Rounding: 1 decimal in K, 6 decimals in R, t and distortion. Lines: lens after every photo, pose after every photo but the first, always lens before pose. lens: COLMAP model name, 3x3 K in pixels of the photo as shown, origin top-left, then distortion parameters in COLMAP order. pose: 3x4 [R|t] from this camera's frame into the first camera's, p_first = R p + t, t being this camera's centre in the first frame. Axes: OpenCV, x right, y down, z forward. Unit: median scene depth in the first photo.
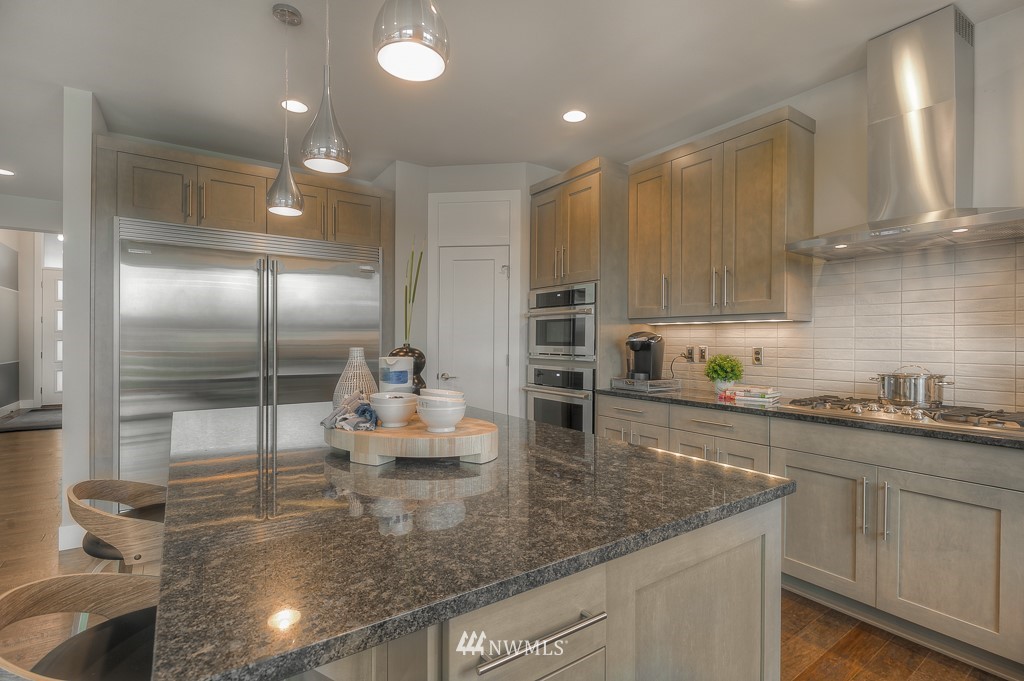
lens RADIAL K [[481.6, 0, 519.1], [0, 481.6, 337.8], [0, 0, 1]] dist [-0.009020, 0.000255]
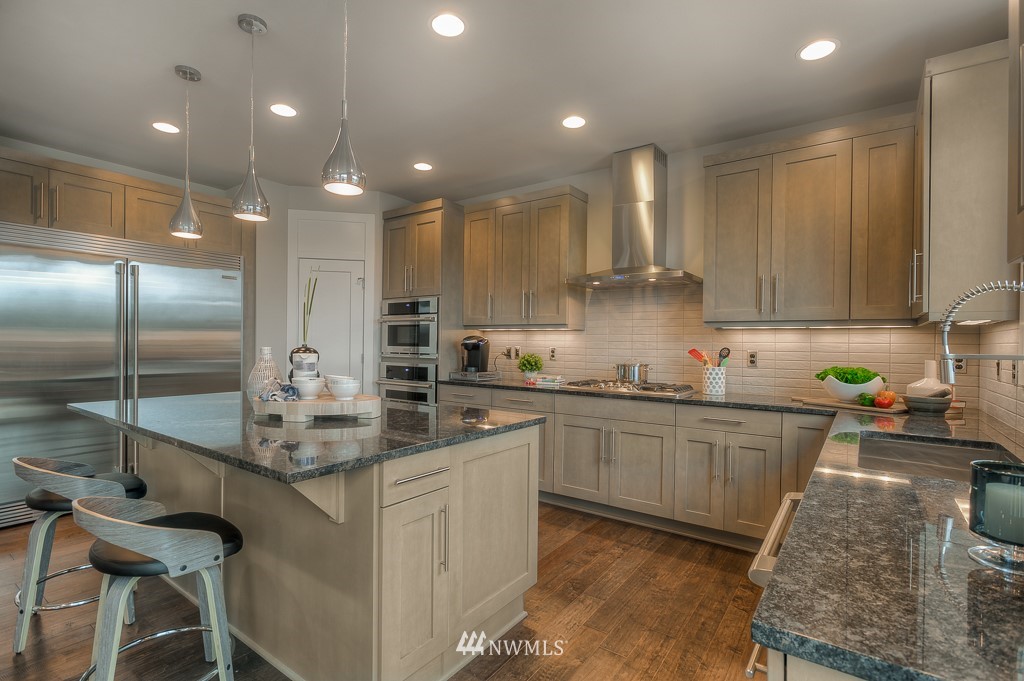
lens RADIAL K [[481.6, 0, 517.0], [0, 481.6, 341.9], [0, 0, 1]] dist [-0.009020, 0.000255]
pose [[0.945722, 0.004803, 0.324942, -0.070063], [-0.006938, 0.999961, 0.005413, -0.004497], [-0.324903, -0.007374, 0.945718, -0.337614]]
